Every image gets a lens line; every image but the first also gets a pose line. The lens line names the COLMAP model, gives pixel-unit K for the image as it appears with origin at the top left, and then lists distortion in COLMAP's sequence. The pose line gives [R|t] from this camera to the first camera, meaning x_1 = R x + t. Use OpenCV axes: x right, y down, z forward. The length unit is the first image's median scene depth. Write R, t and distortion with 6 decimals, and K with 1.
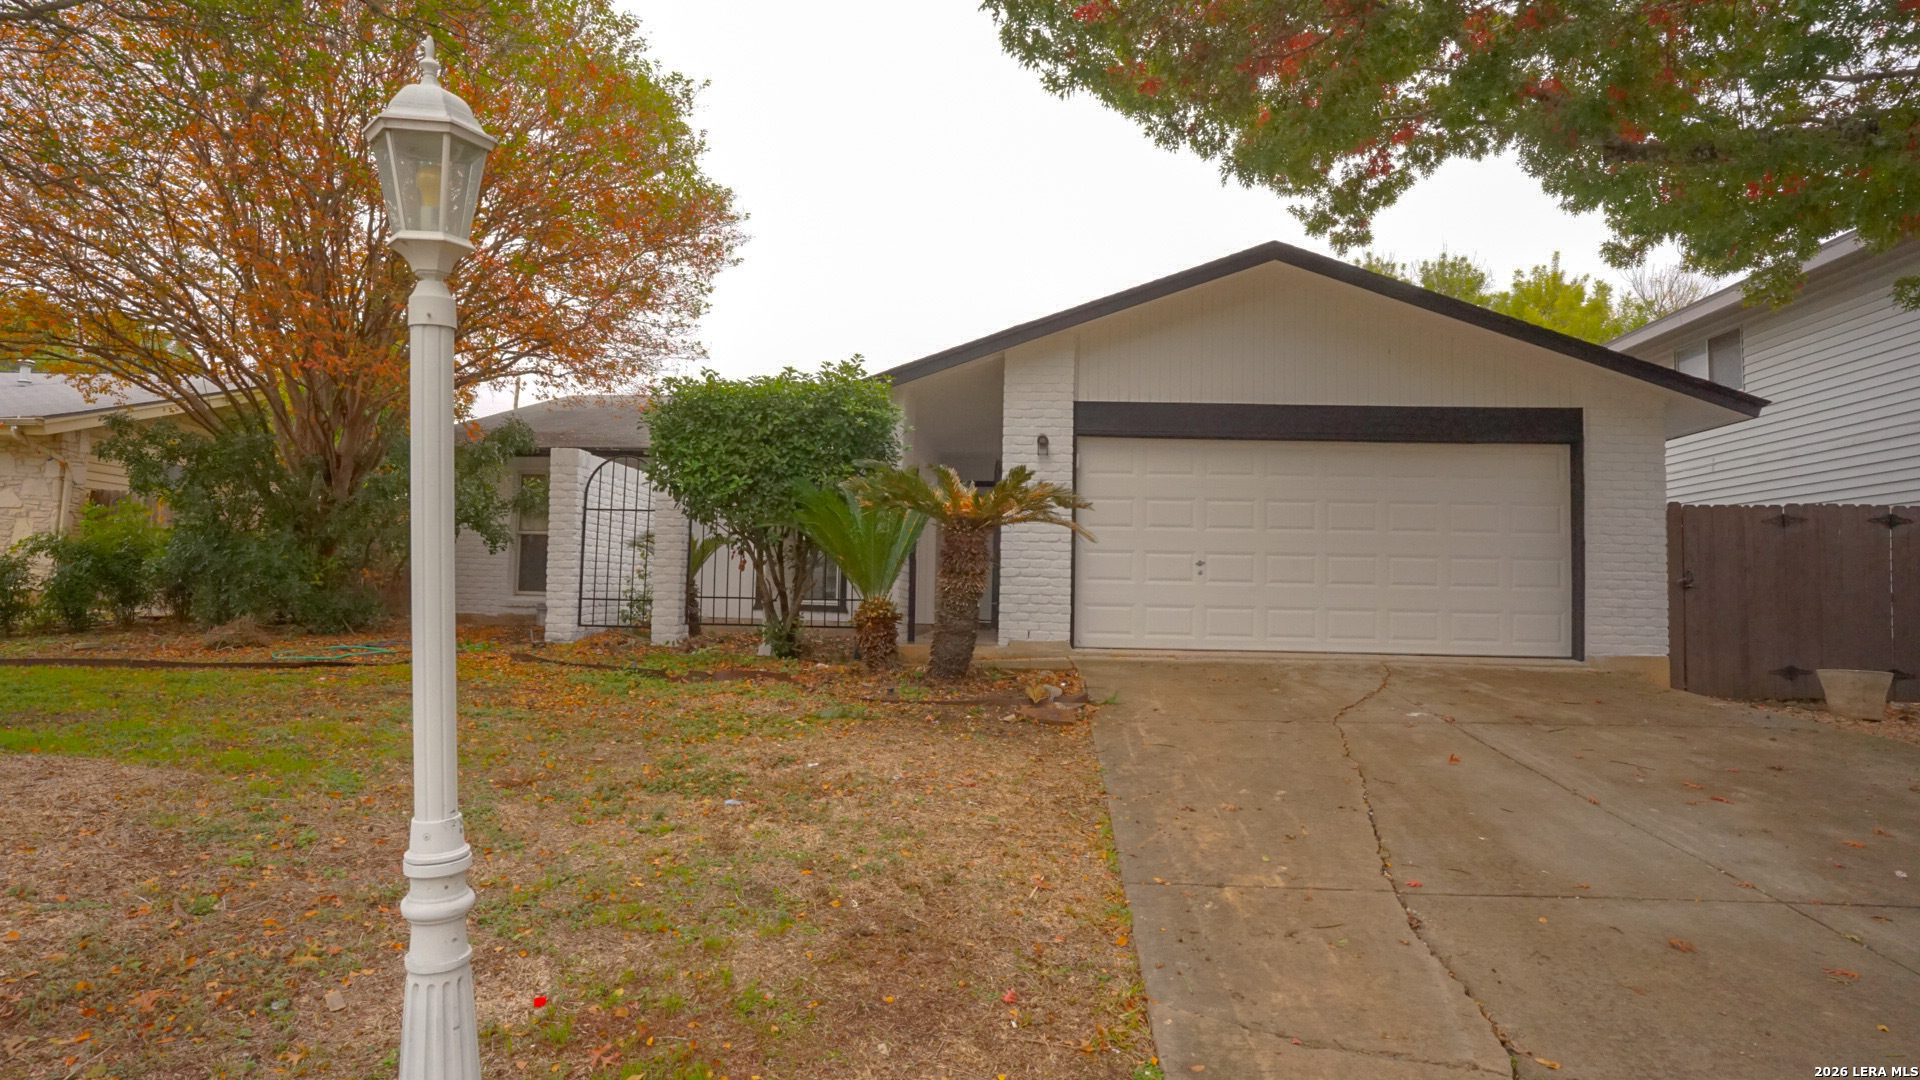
lens RADIAL K [[1039.6, 0, 960.0], [0, 1039.6, 540.0], [0, 0, 1]] dist [-0.049079, 0.037563]
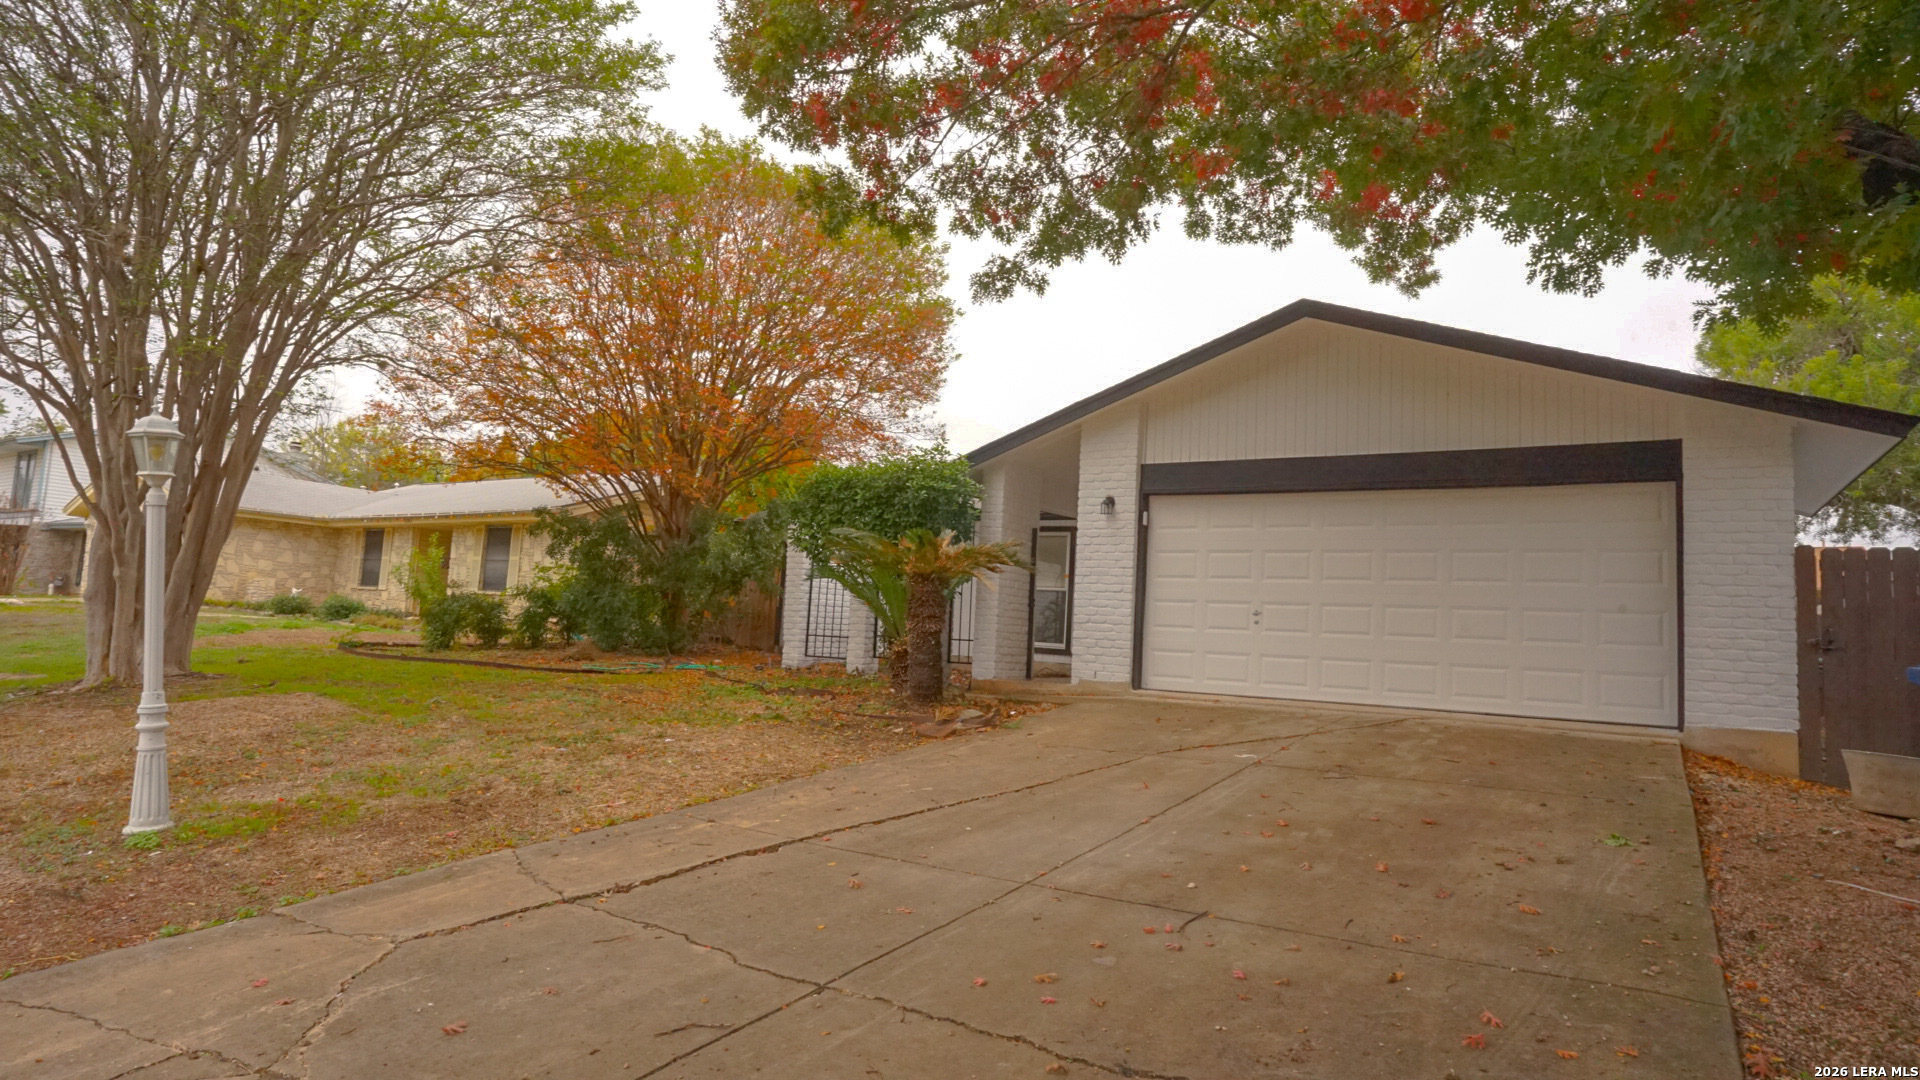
lens RADIAL K [[1039.6, 0, 960.0], [0, 1039.6, 540.0], [0, 0, 1]] dist [-0.049079, 0.037563]
pose [[0.870742, -0.021473, -0.491271, 0.490546], [-0.002830, 0.998811, -0.048673, 0.000734], [0.491732, 0.043772, 0.869645, -0.050614]]
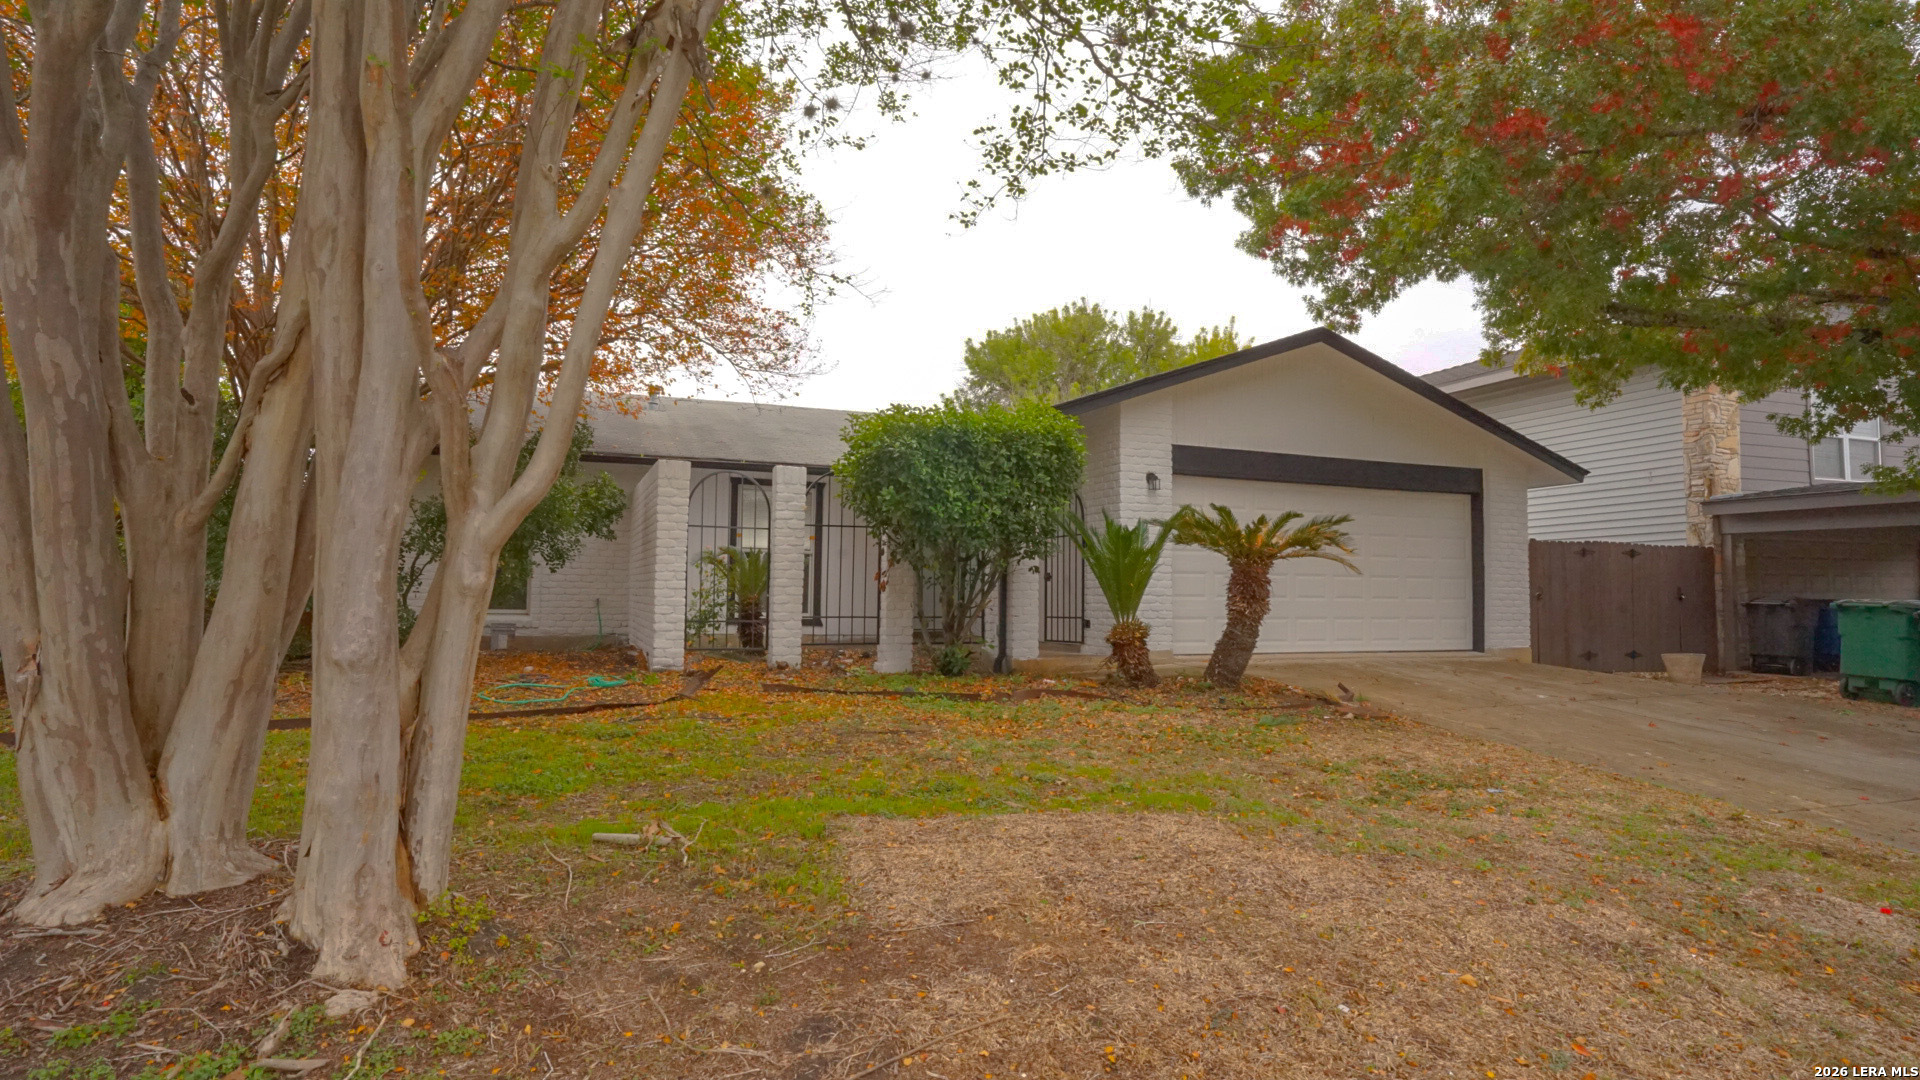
lens RADIAL K [[1039.6, 0, 960.0], [0, 1039.6, 540.0], [0, 0, 1]] dist [-0.049079, 0.037563]
pose [[0.902571, 0.012869, 0.430348, -0.617496], [-0.015211, 0.999882, 0.002001, -0.025168], [-0.430271, -0.008352, 0.902661, 0.046472]]
